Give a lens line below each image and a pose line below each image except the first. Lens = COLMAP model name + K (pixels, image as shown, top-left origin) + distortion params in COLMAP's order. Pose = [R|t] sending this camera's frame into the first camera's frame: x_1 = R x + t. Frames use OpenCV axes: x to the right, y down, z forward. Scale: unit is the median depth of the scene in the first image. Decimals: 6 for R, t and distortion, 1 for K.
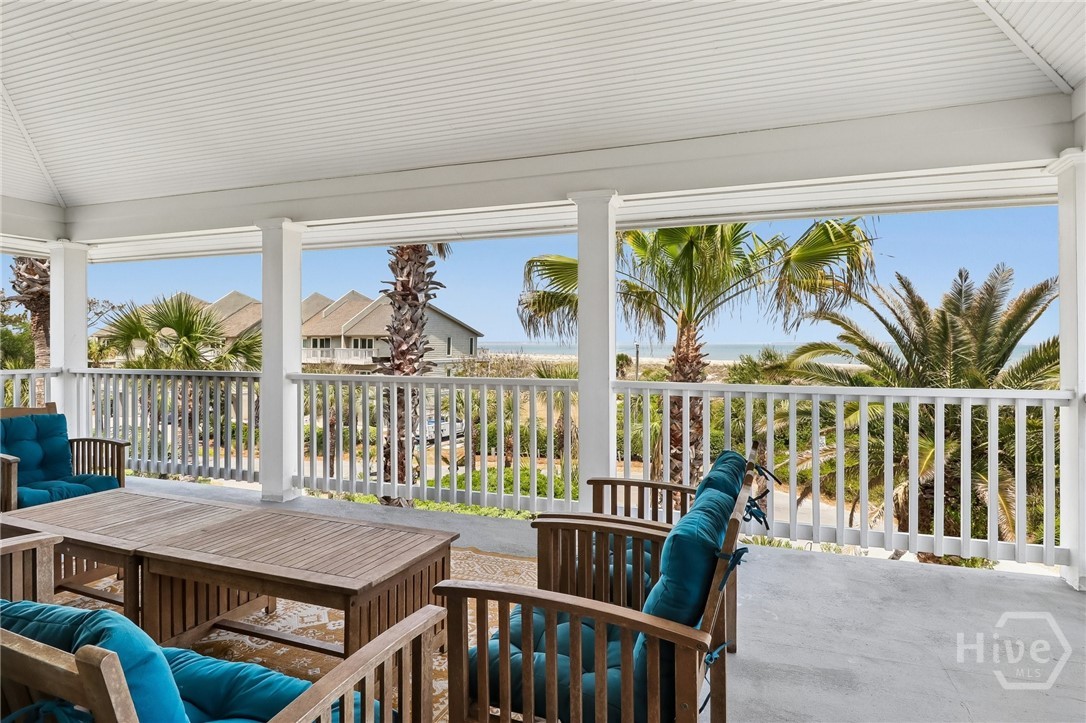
lens RADIAL K [[597.3, 0, 543.7], [0, 597.3, 350.0], [0, 0, 1]] dist [0.001584, -0.004275]
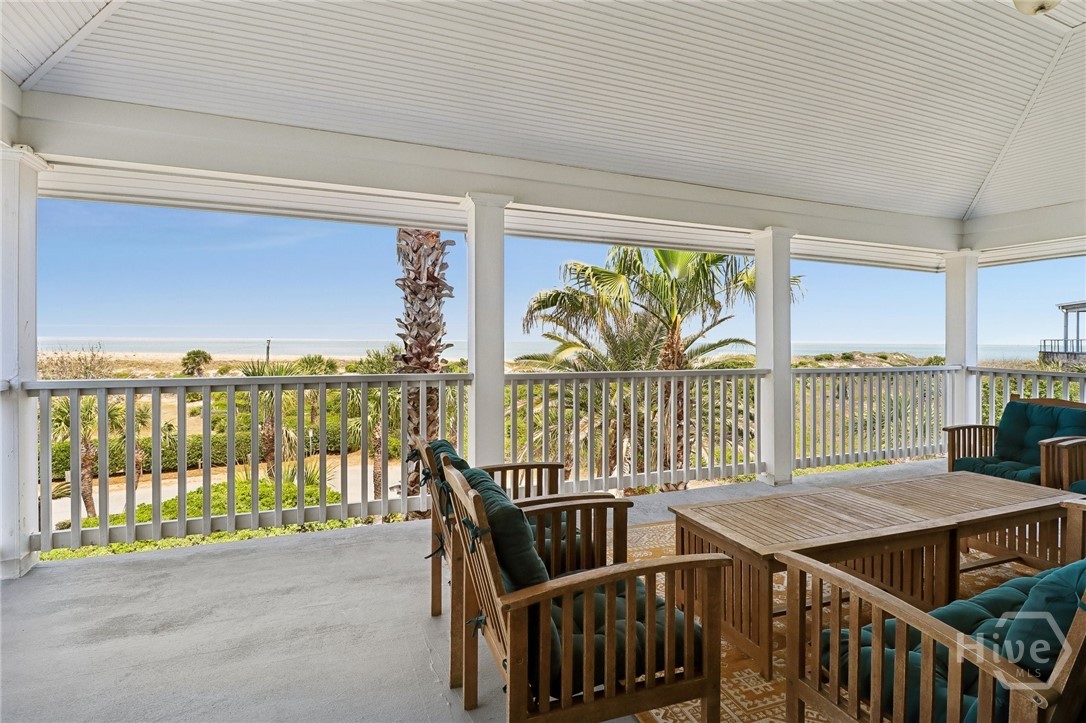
lens RADIAL K [[562.2, 0, 573.1], [0, 562.2, 335.8], [0, 0, 1]] dist [-0.001988, -0.000836]
pose [[0.731100, 0.009412, 0.682206, -0.653707], [0.001695, 0.999877, -0.015611, -0.002529], [-0.682269, 0.012569, 0.730994, 0.231810]]
